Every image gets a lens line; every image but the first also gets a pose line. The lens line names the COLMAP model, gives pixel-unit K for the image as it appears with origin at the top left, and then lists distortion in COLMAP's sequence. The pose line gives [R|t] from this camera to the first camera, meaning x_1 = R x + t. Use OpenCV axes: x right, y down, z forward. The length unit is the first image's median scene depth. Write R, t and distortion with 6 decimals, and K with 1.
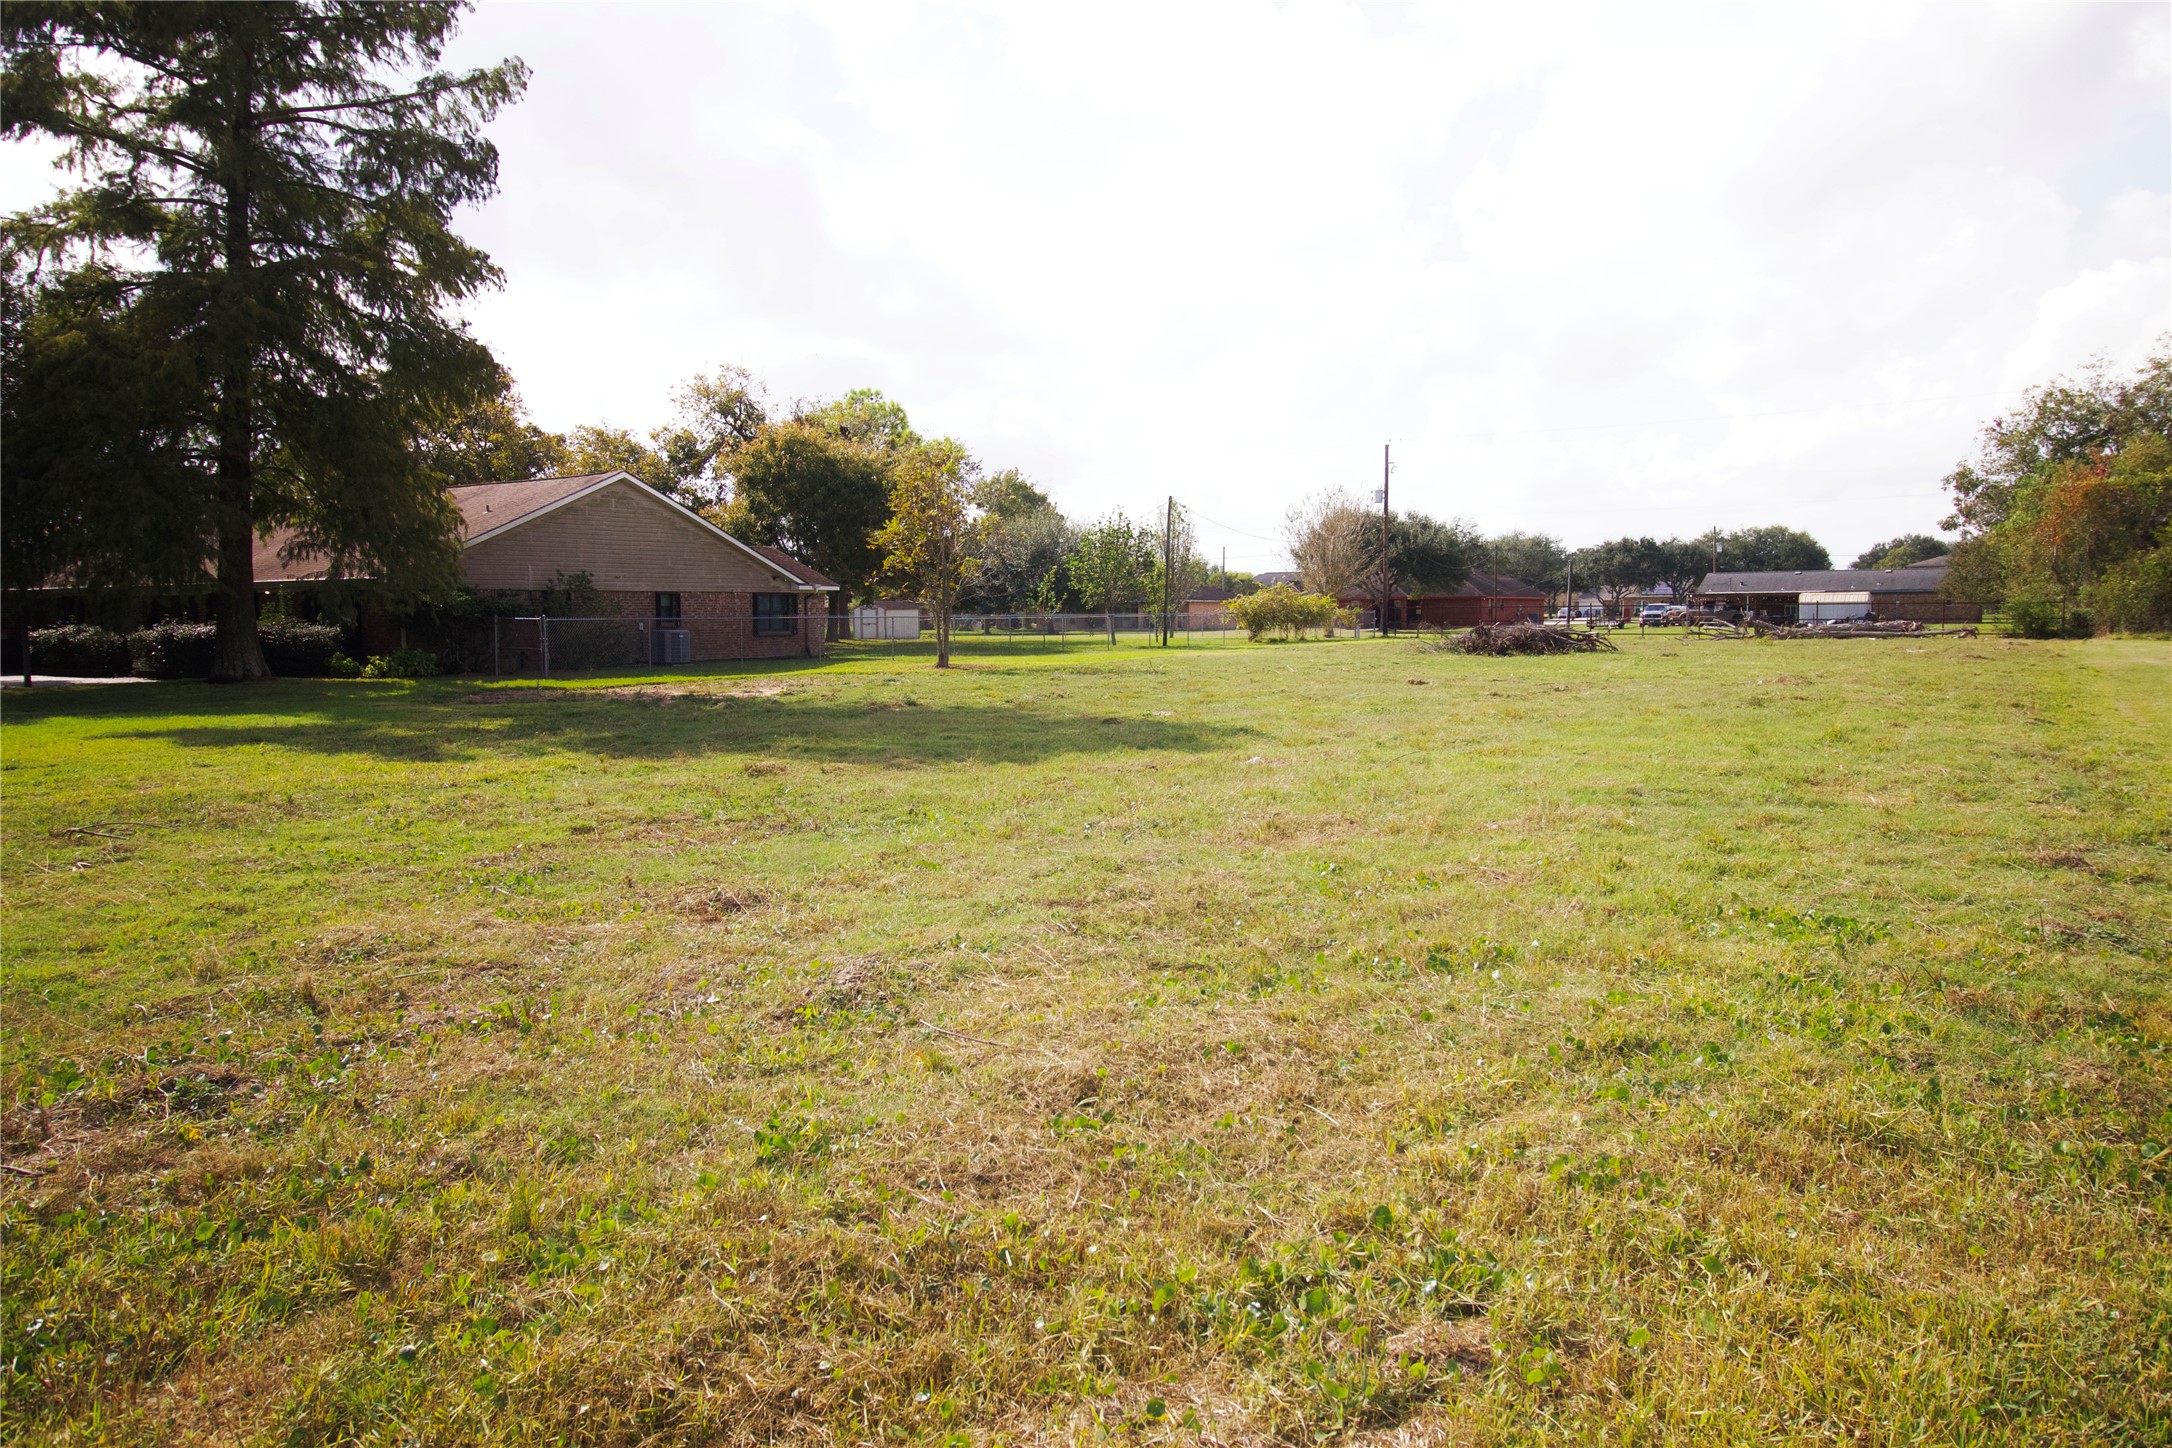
lens RADIAL K [[1501.5, 0, 1084.8], [0, 1501.5, 725.9], [0, 0, 1]] dist [0.004970, -0.002006]
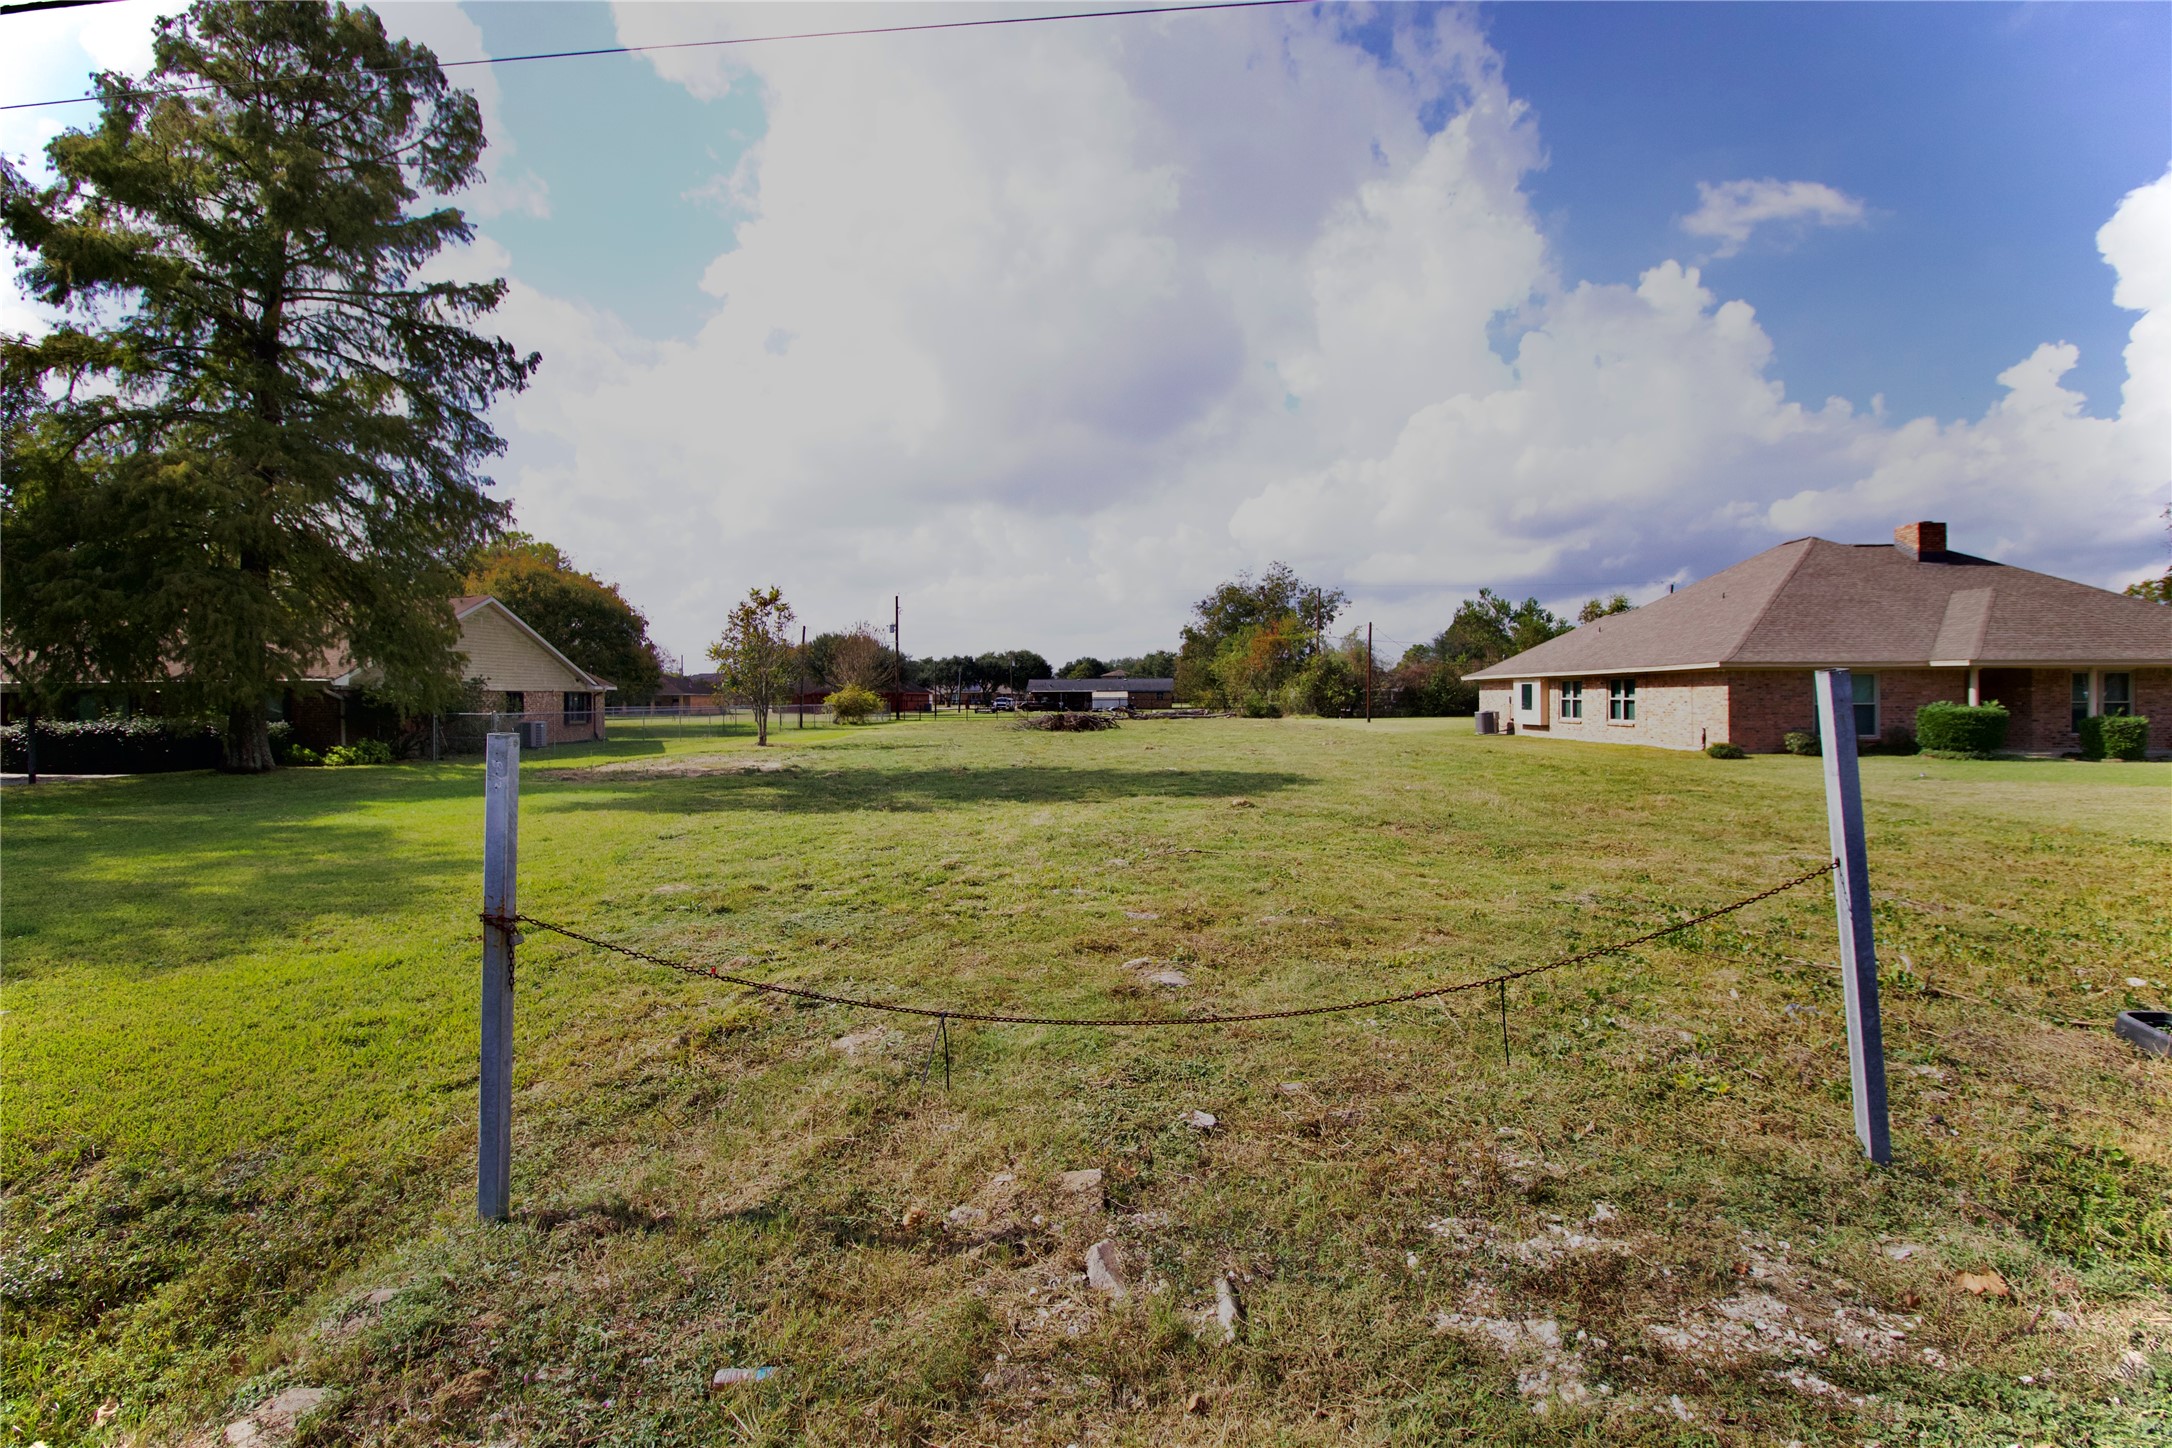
lens RADIAL K [[1011.1, 0, 1083.5], [0, 1011.1, 708.8], [0, 0, 1]] dist [0.019597, 0.000163]
pose [[0.857856, -0.002895, 0.513882, -0.238140], [0.037296, 0.997698, -0.056640, -0.005594], [-0.512535, 0.067755, 0.855989, 0.011475]]
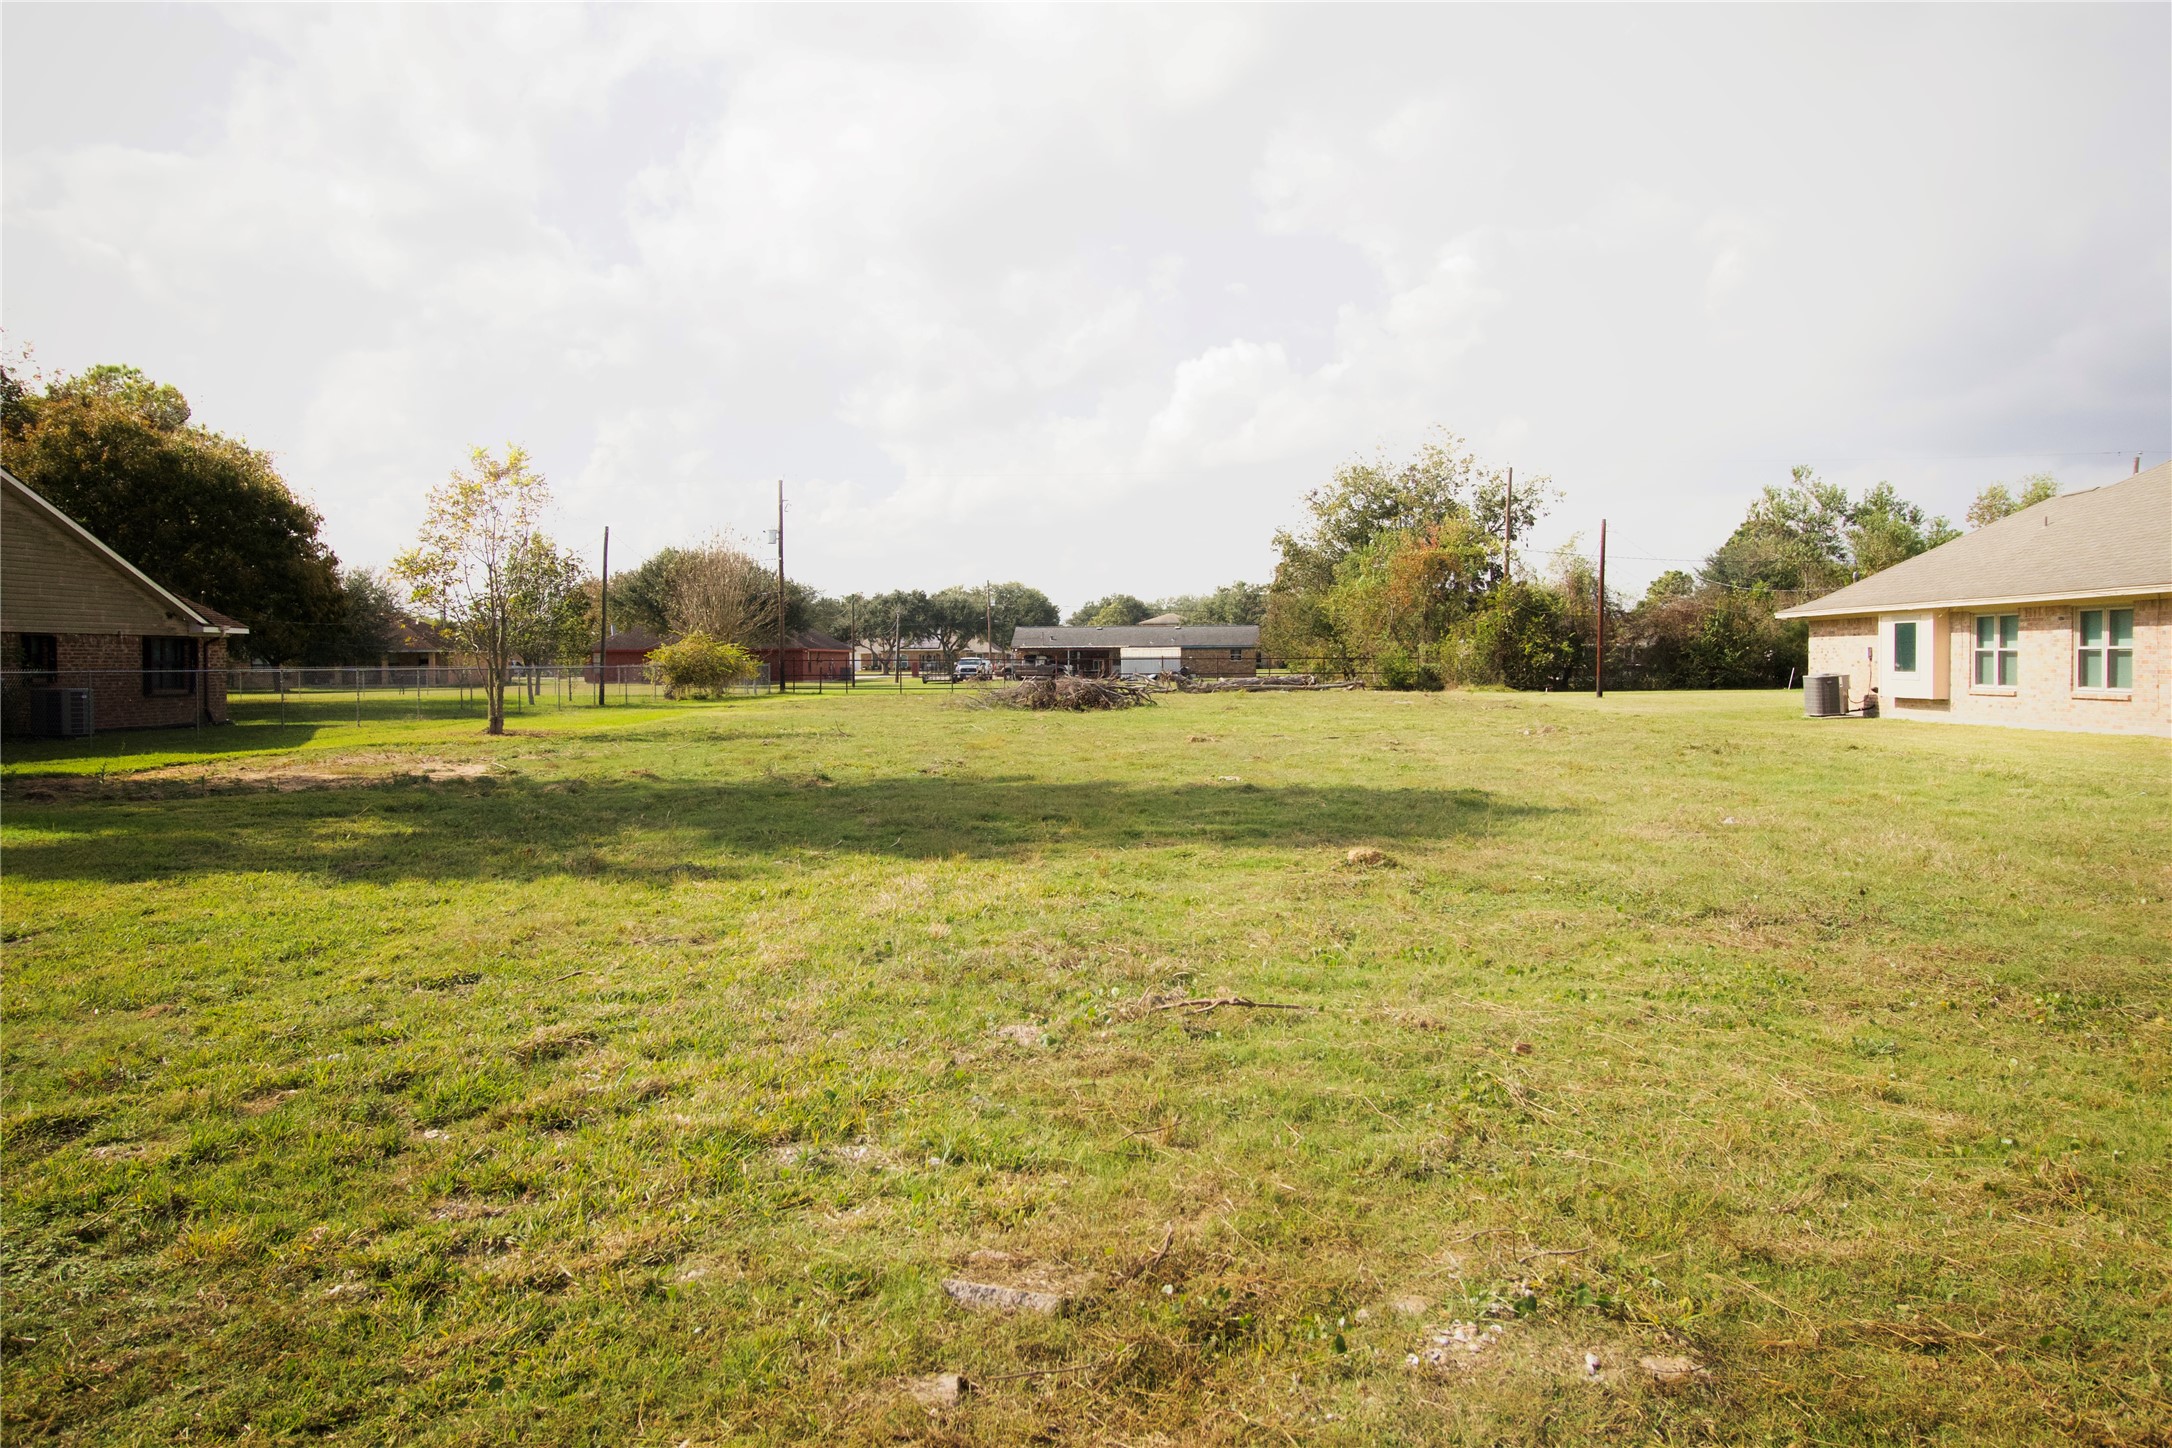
lens RADIAL K [[1641.8, 0, 1085.2], [0, 1641.8, 726.1], [0, 0, 1]] dist [0.015338, -0.000333]
pose [[0.867814, -0.015182, 0.496657, -0.184036], [0.034481, 0.998964, -0.029712, -0.005077], [-0.495691, 0.042910, 0.867438, 0.075325]]
